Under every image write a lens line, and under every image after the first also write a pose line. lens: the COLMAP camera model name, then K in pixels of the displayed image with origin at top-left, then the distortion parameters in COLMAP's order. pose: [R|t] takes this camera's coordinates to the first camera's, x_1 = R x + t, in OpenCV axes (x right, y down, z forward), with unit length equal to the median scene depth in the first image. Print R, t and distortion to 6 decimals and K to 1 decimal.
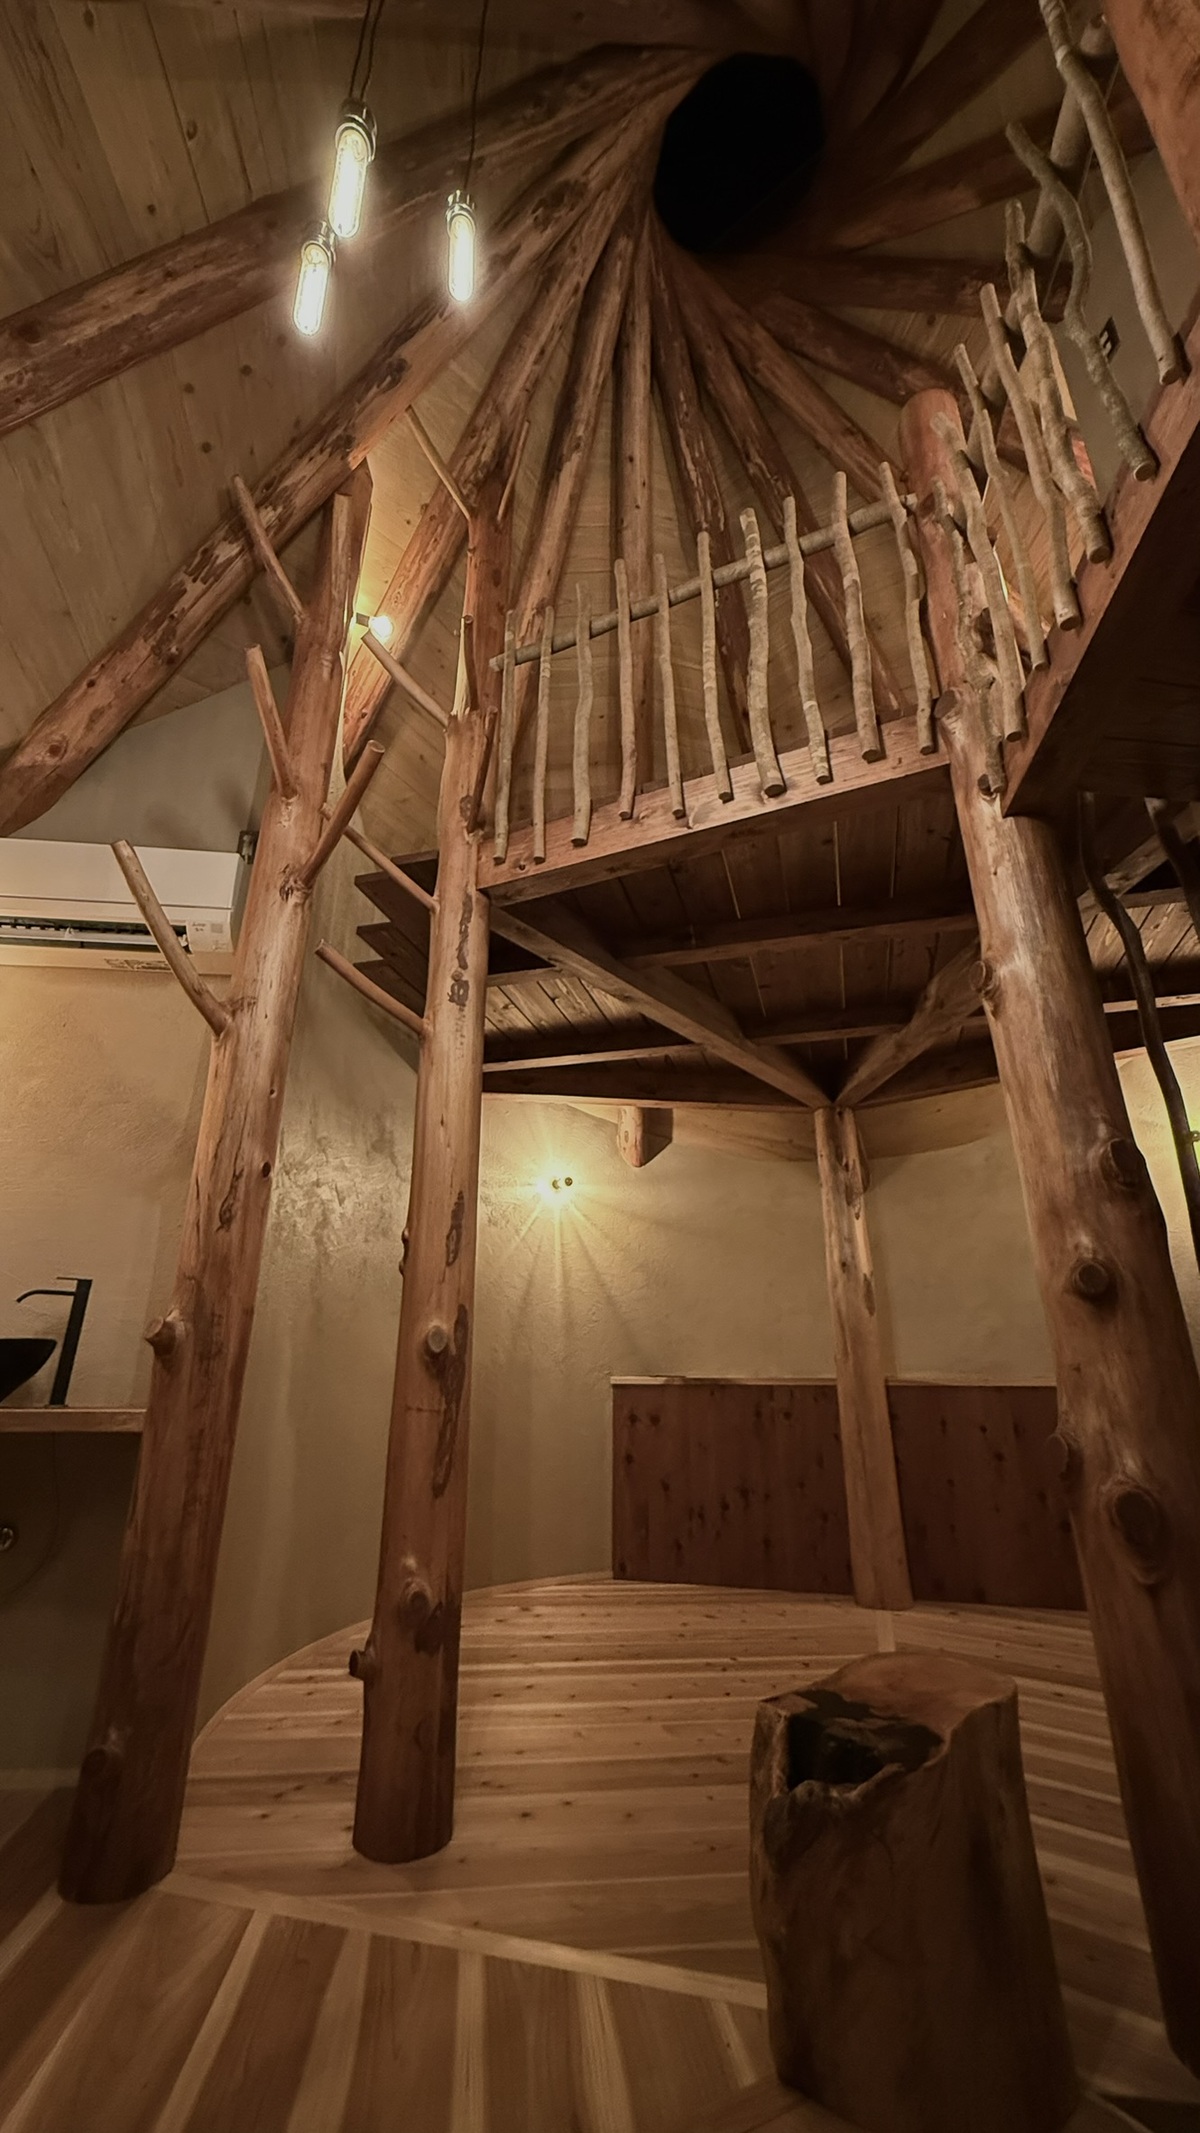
lens RADIAL K [[840.2, 0, 600.0], [0, 840.2, 1066.5], [0, 0, 1]] dist [-0.001642, -0.000068]
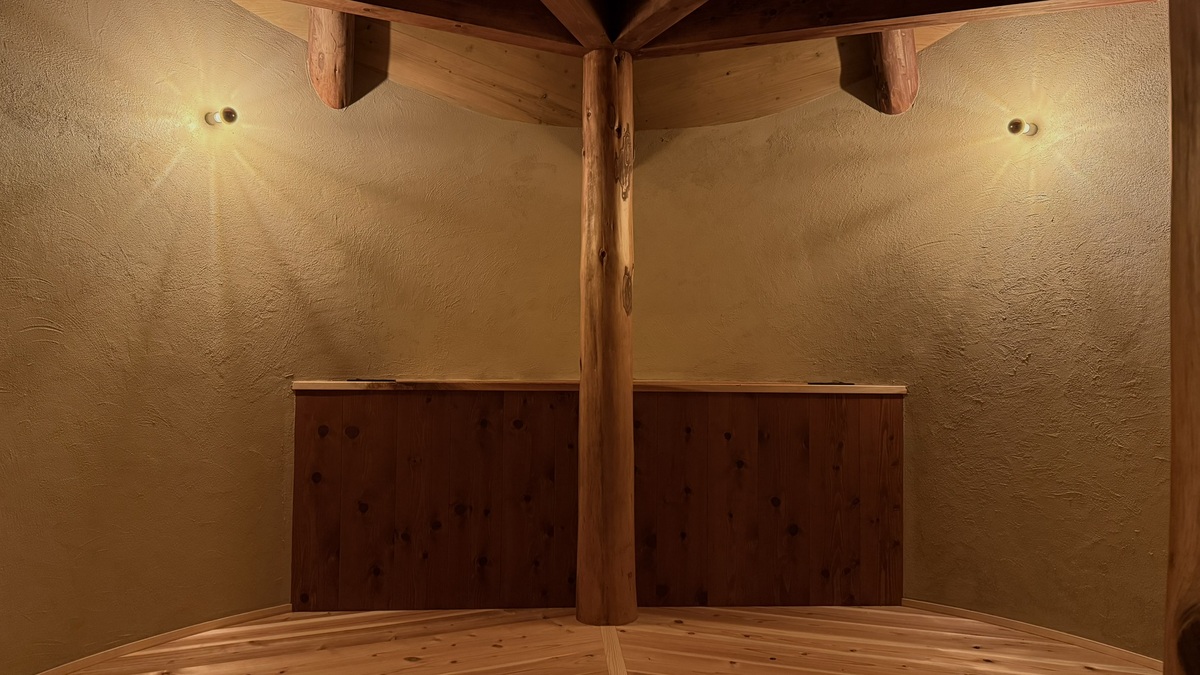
lens RADIAL K [[822.3, 0, 600.0], [0, 822.3, 337.5], [0, 0, 1]] dist [0.083607, -0.001628]
pose [[0.938622, 0.011194, 0.344767, 0.013346], [-0.124174, 0.943434, 0.307429, 0.065510], [-0.321824, -0.331371, 0.886918, 0.258084]]
